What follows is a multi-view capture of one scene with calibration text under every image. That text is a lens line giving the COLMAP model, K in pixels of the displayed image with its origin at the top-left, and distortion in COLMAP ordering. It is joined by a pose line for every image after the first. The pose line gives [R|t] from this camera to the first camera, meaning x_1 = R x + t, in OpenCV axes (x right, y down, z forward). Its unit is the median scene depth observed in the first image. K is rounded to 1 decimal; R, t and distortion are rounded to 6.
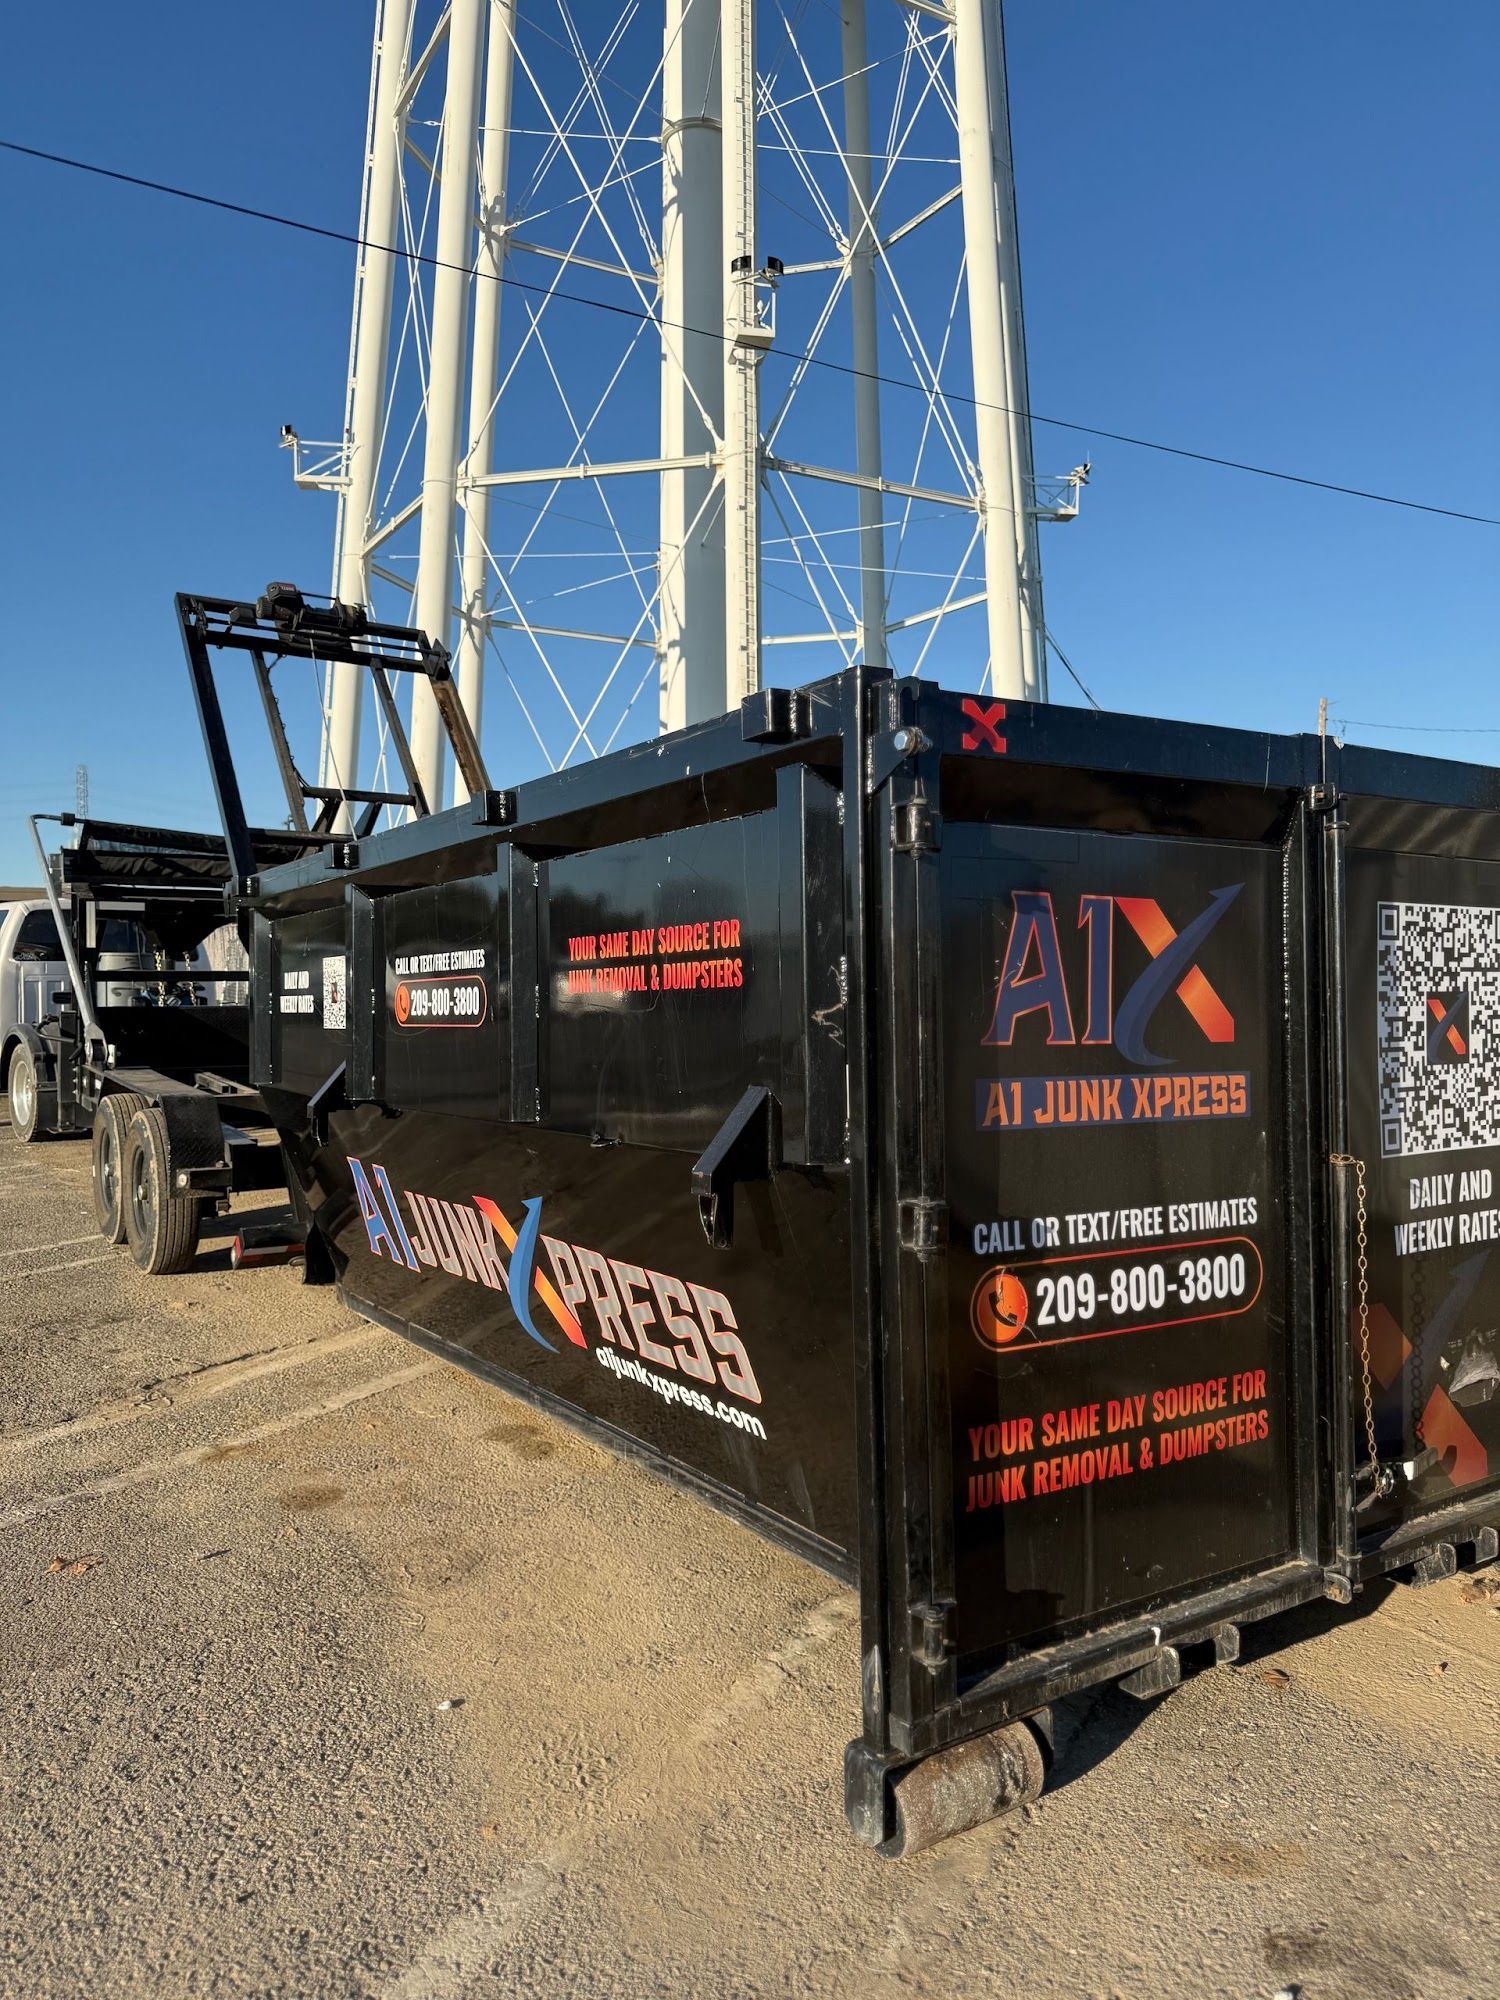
lens RADIAL K [[1359.8, 0, 744.5], [0, 1359.8, 1002.4], [0, 0, 1]] dist [0.033234, -0.234412]
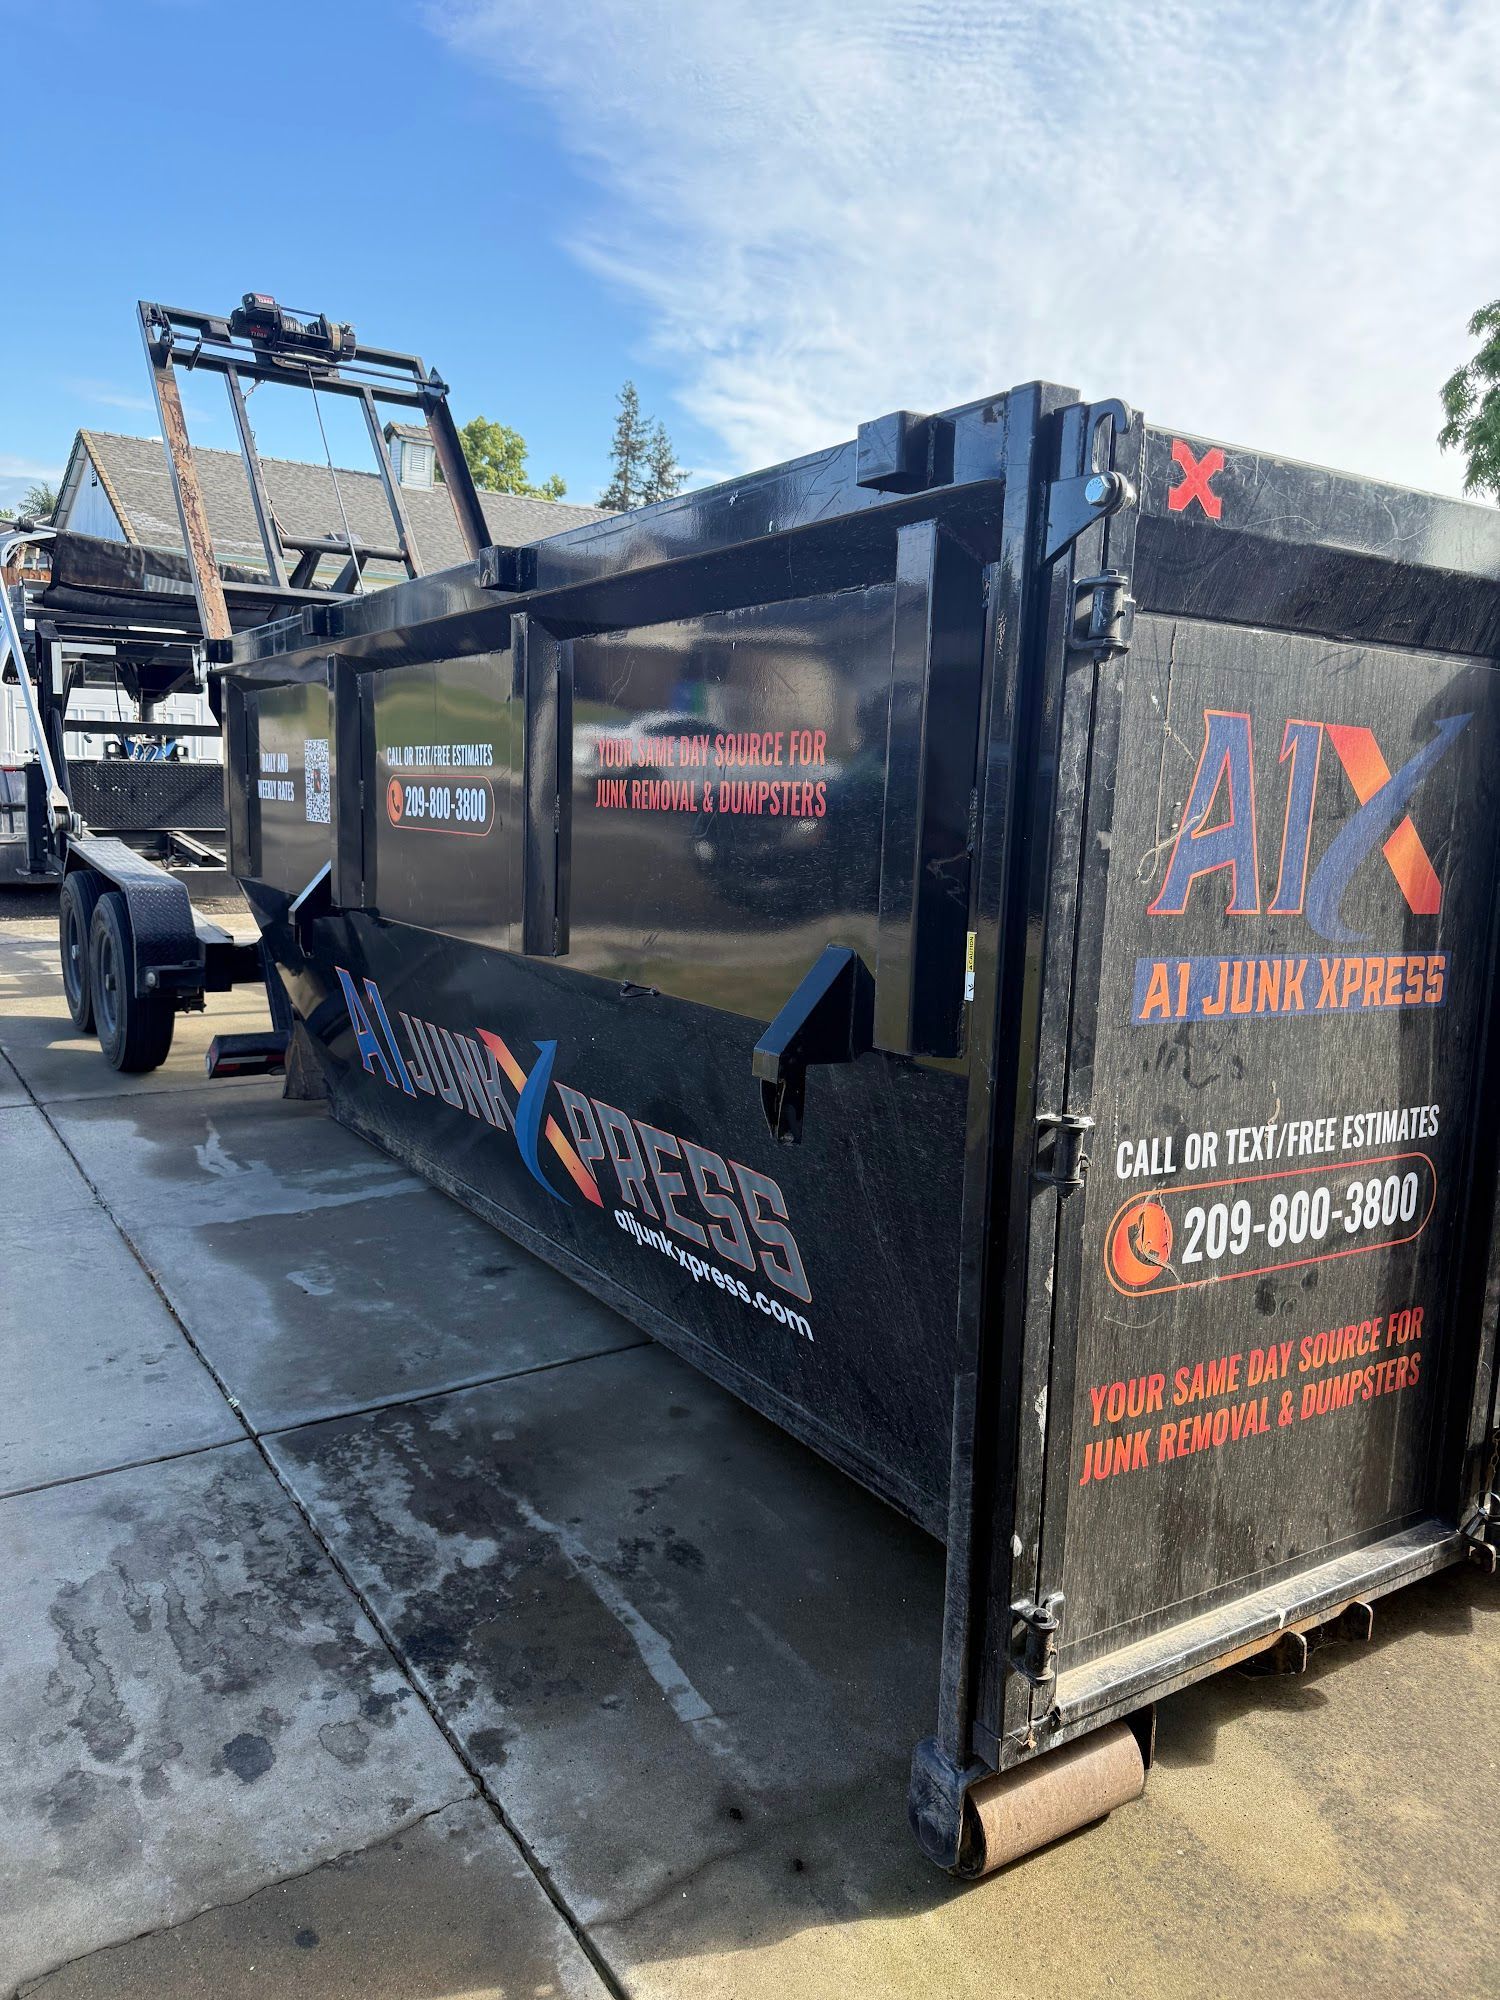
lens RADIAL K [[1359.8, 0, 744.5], [0, 1359.8, 1002.4], [0, 0, 1]] dist [0.033234, -0.234412]
pose [[0.999123, 0.041806, 0.002154, -0.046194], [-0.041641, 0.987253, 0.153615, -0.024943], [0.004295, -0.153570, 0.988128, 0.216223]]
